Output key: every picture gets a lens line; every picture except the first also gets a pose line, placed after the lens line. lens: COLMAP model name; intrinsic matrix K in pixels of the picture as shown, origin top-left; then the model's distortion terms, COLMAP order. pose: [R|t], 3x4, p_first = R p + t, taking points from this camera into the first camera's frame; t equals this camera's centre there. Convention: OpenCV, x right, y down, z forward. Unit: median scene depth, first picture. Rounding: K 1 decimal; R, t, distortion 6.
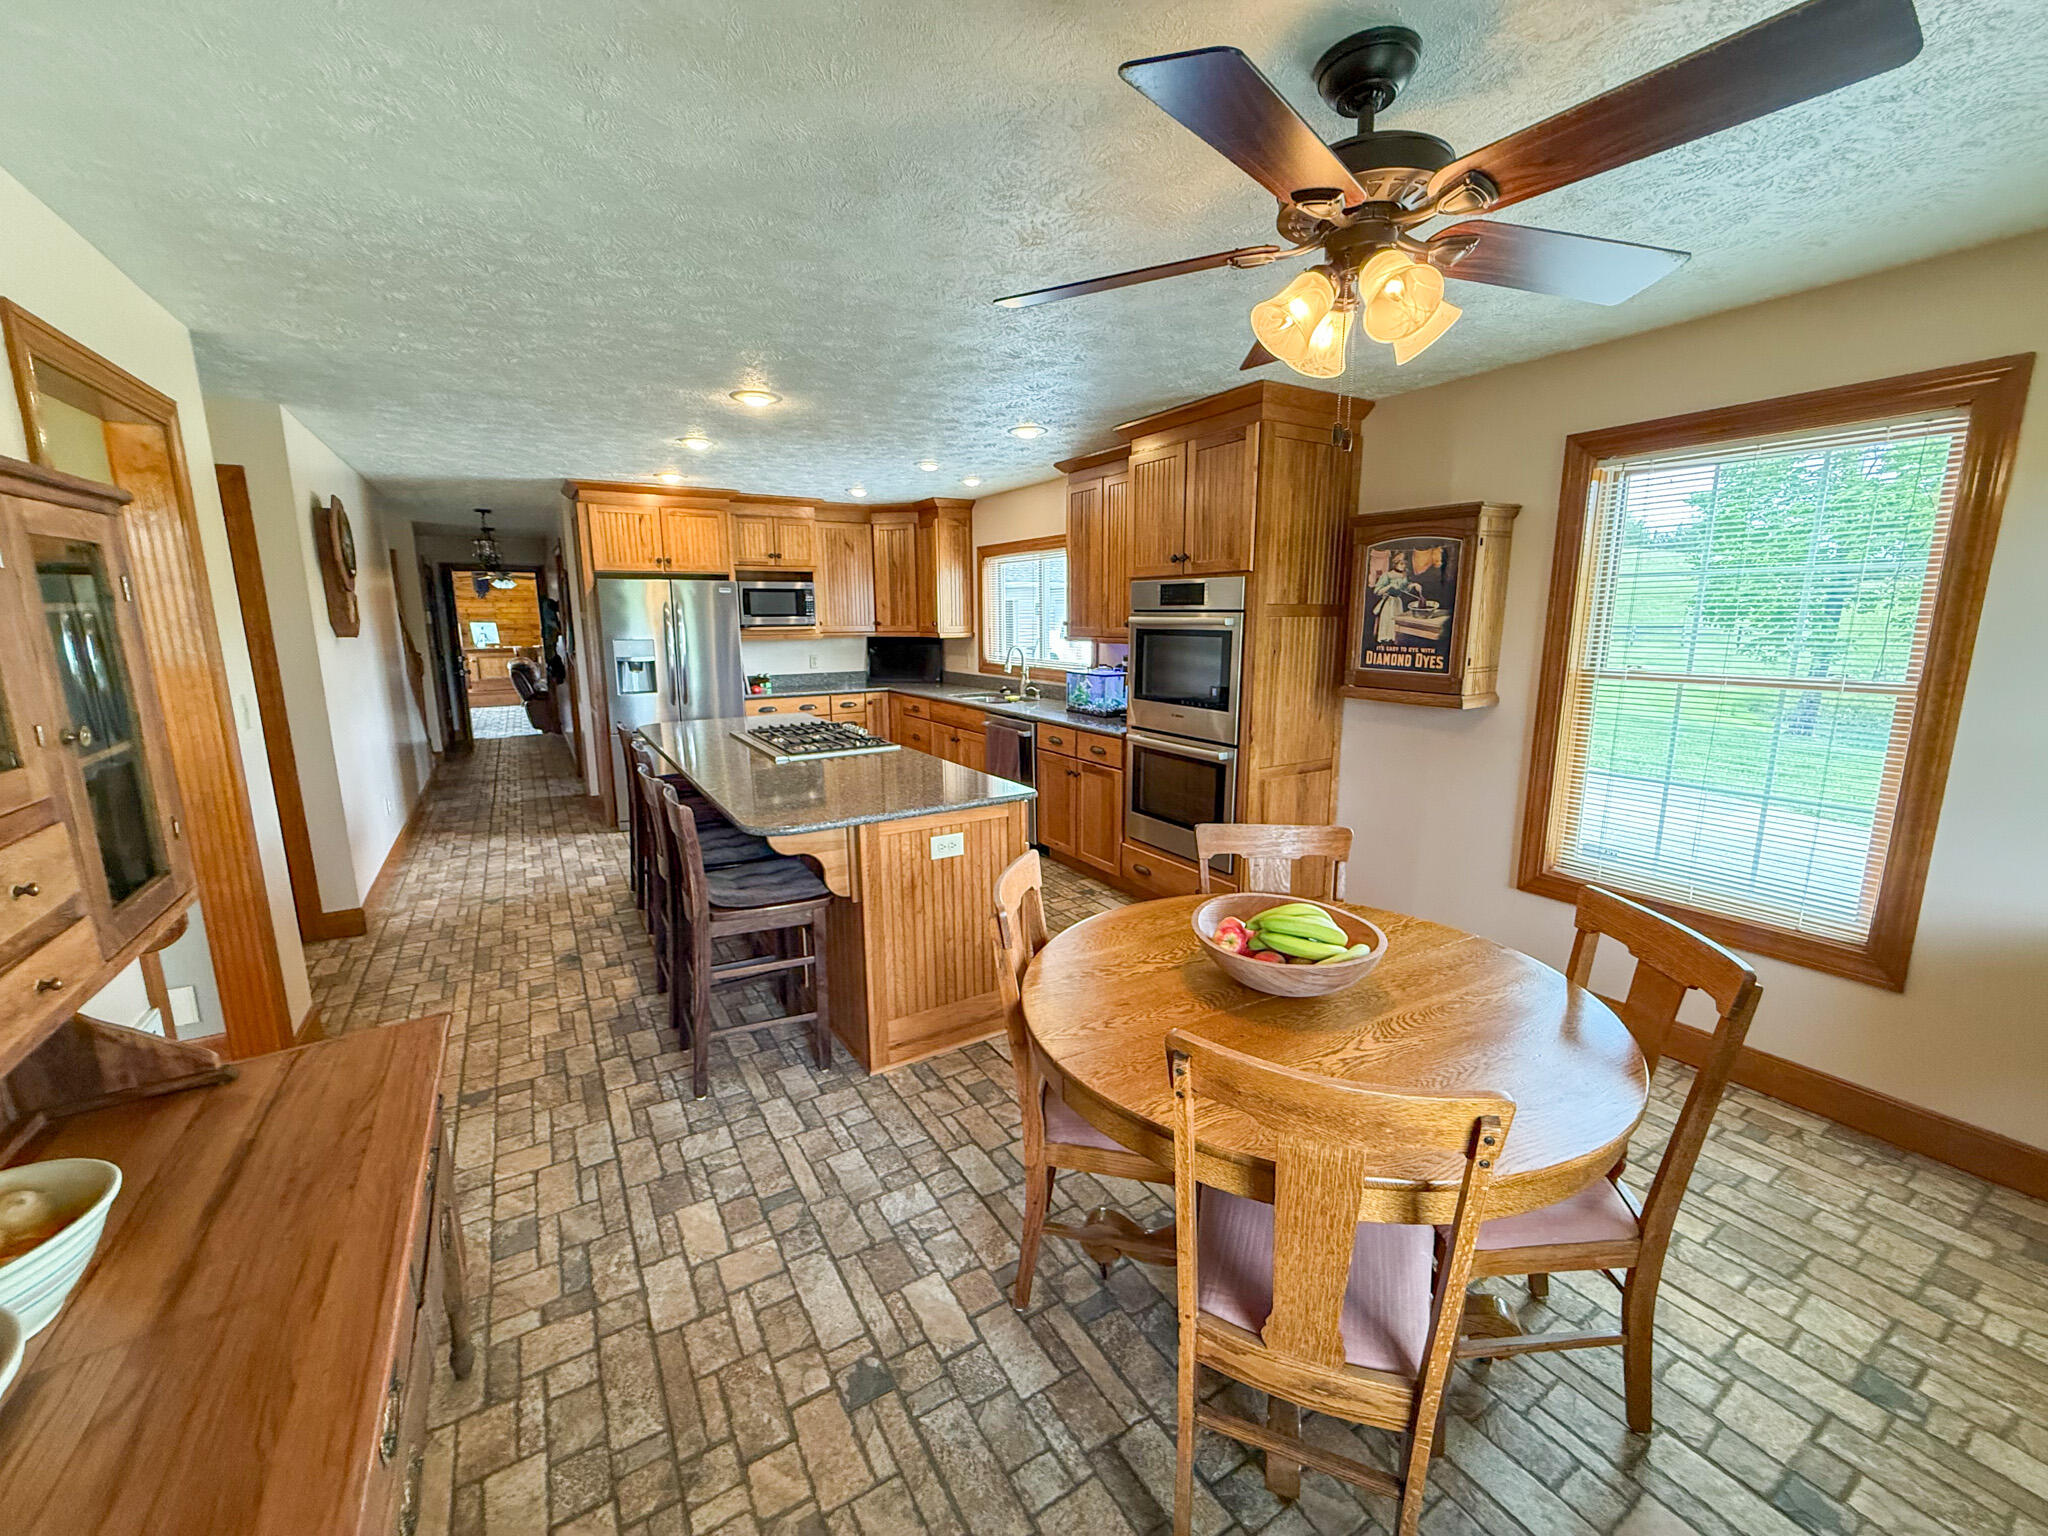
lens RADIAL K [[809.0, 0, 1024.0], [0, 809.0, 768.0], [0, 0, 1]] dist [-0.001716, -0.000191]
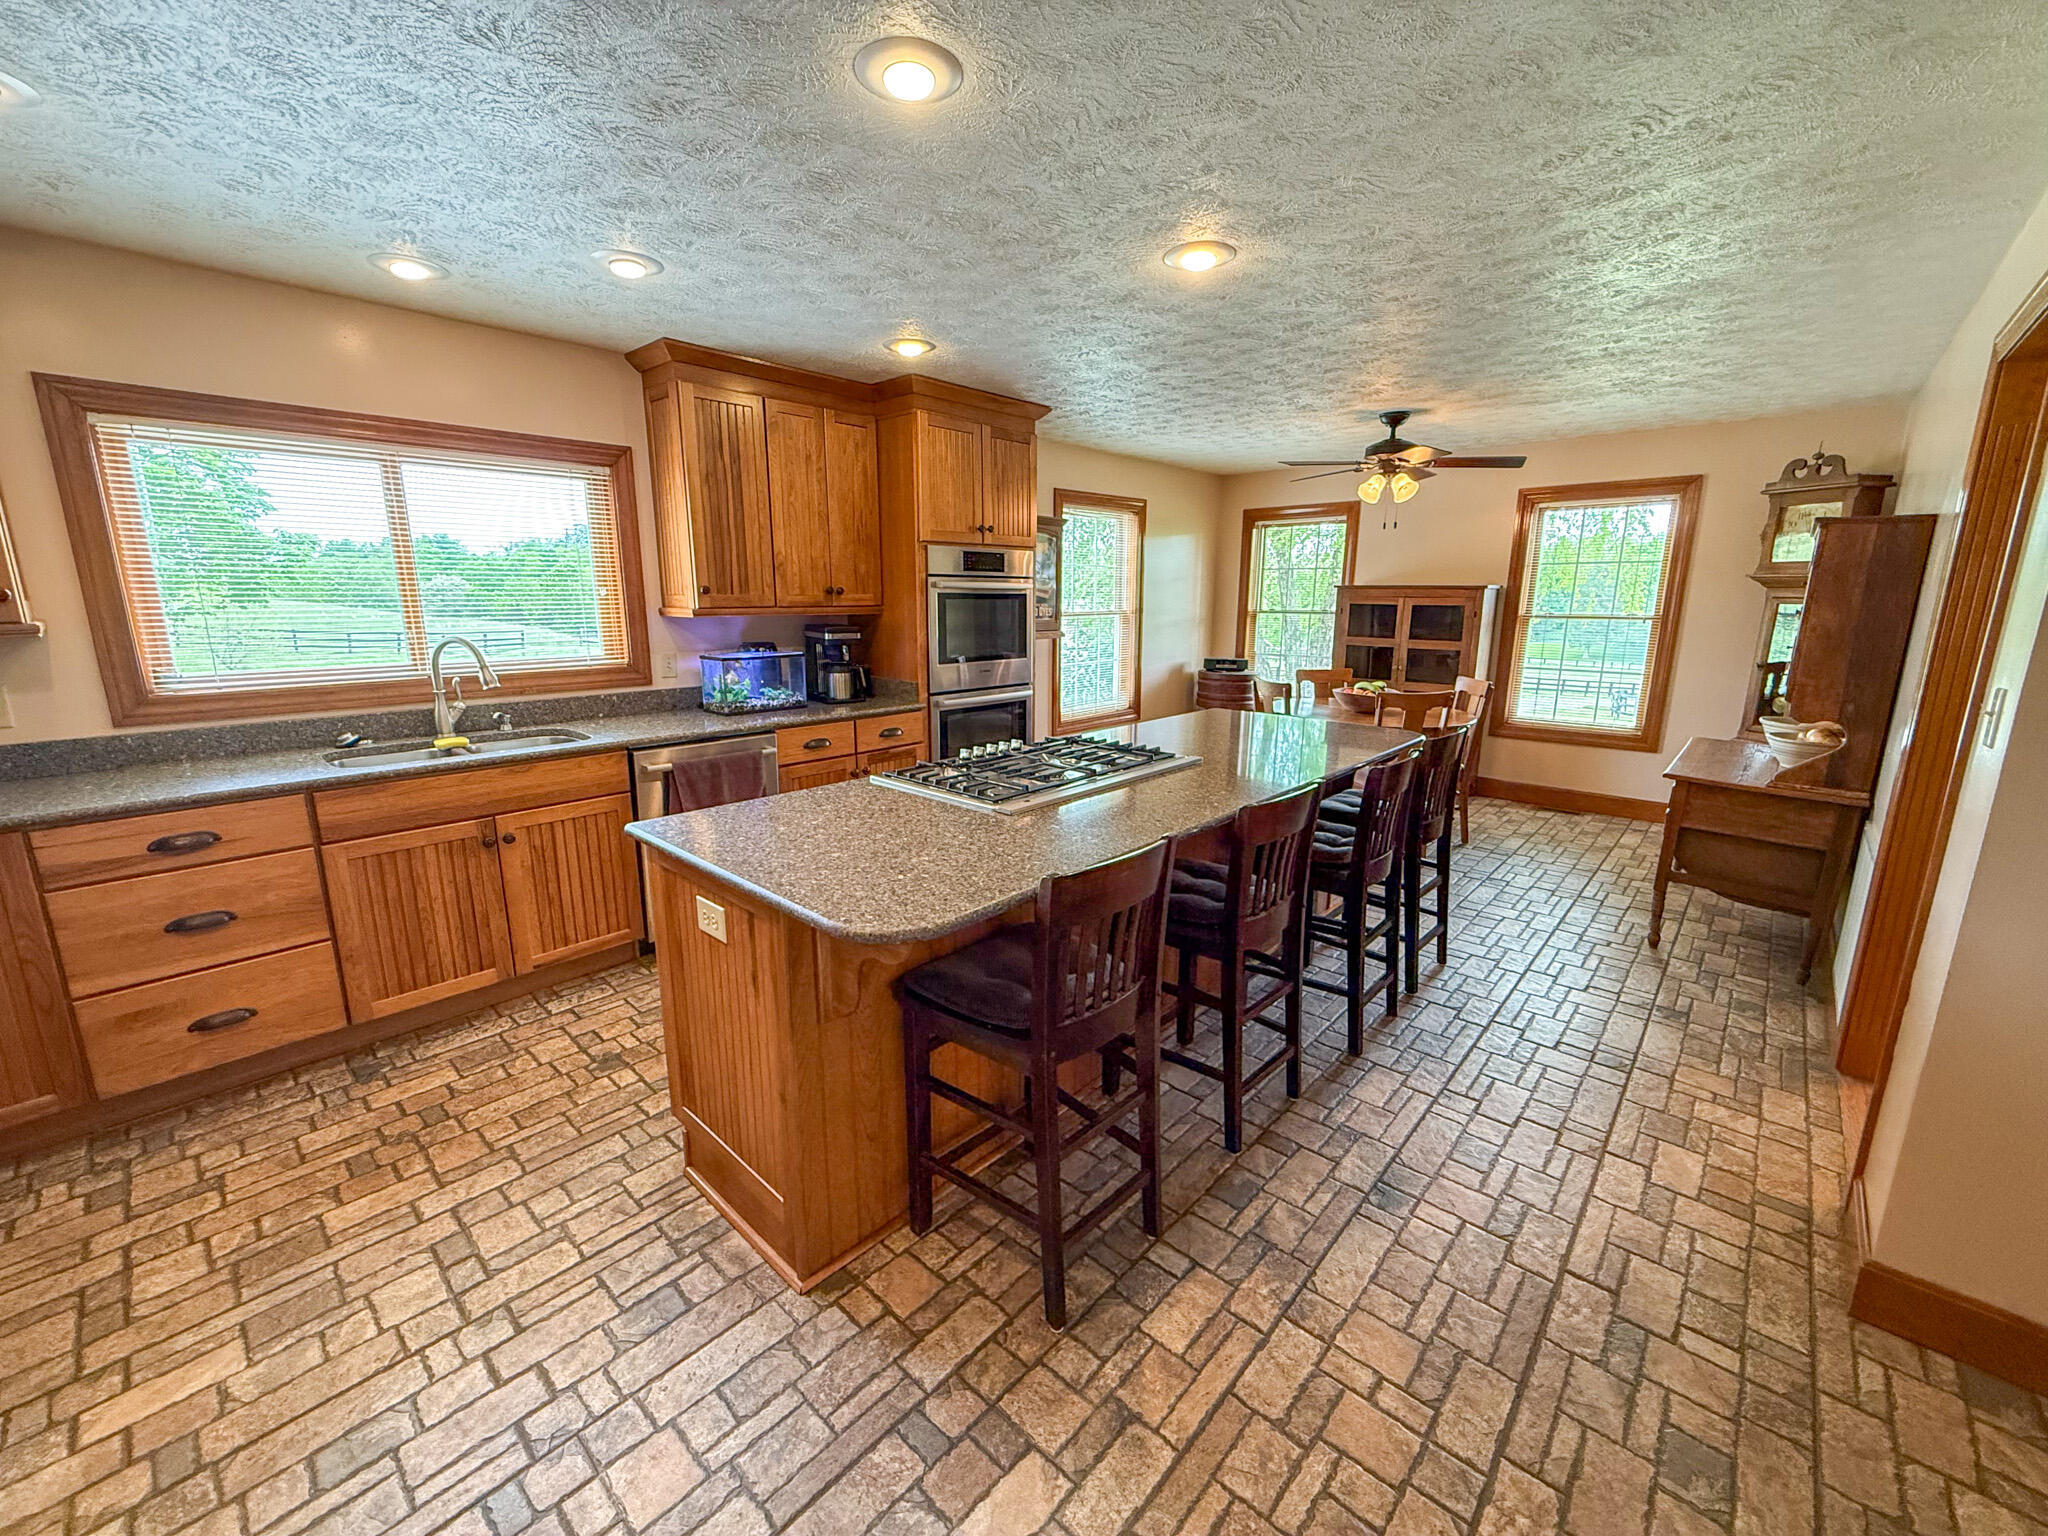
lens RADIAL K [[809.0, 0, 1024.0], [0, 809.0, 768.0], [0, 0, 1]] dist [-0.001716, -0.000191]
pose [[-0.265492, -0.197894, 0.943585, -1.016981], [0.173127, 0.953013, 0.248583, -0.231295], [-0.948441, 0.229357, -0.218757, 1.372590]]
